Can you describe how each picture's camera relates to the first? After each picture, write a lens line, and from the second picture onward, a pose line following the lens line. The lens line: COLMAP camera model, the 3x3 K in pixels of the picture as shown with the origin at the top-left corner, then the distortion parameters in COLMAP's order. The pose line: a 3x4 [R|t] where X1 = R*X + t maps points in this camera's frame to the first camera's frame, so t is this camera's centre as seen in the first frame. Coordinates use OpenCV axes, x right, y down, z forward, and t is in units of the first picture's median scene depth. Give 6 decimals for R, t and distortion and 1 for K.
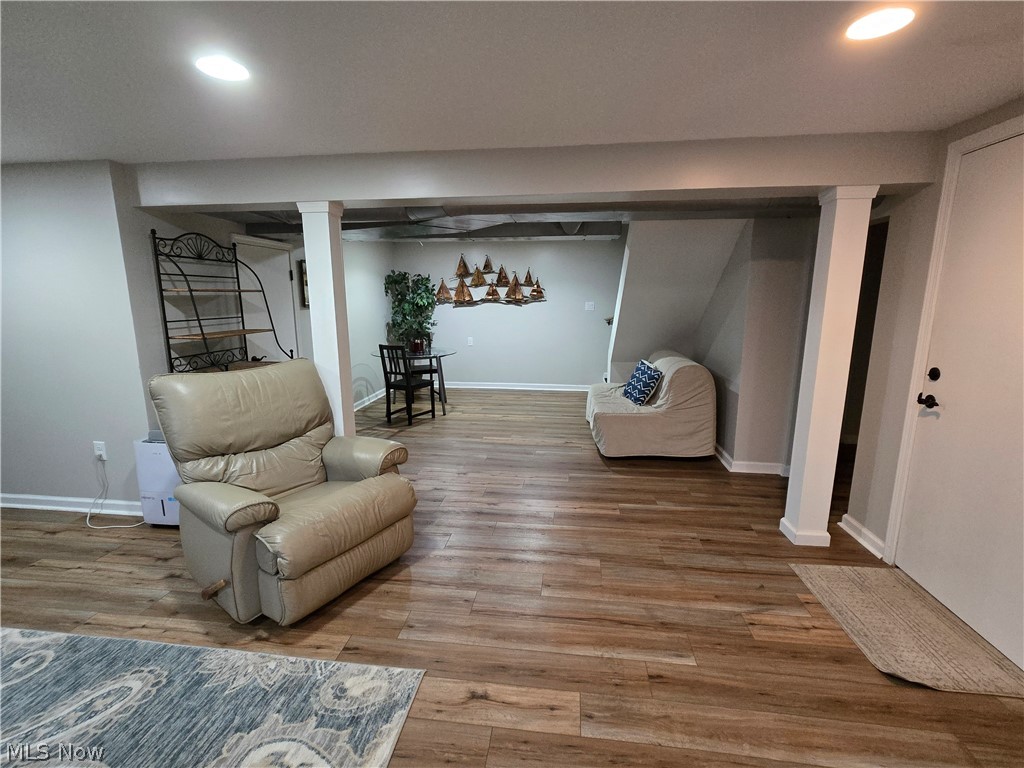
lens RADIAL K [[473.8, 0, 512.0], [0, 473.8, 384.0], [0, 0, 1]] dist [0.014302, 0.000390]
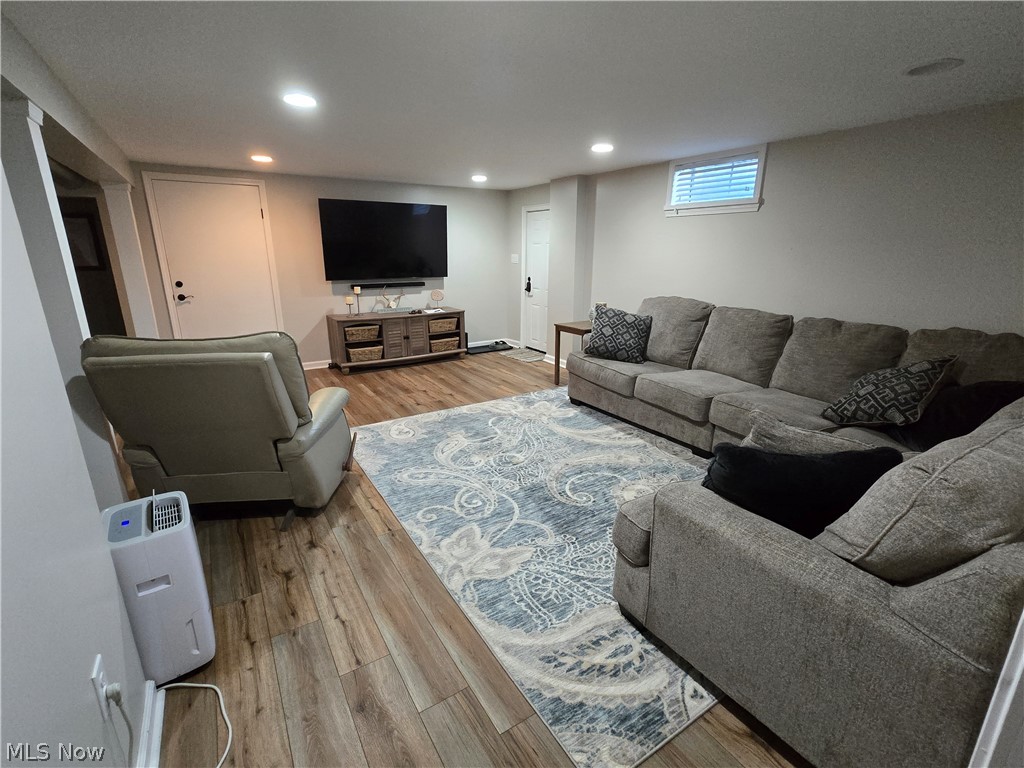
lens RADIAL K [[473.8, 0, 512.0], [0, 473.8, 384.0], [0, 0, 1]] dist [0.014302, 0.000390]
pose [[-0.646581, -0.210405, 0.733255, -1.801337], [0.136129, 0.913958, 0.382294, -0.232159], [-0.750601, 0.347001, -0.562306, 1.263252]]
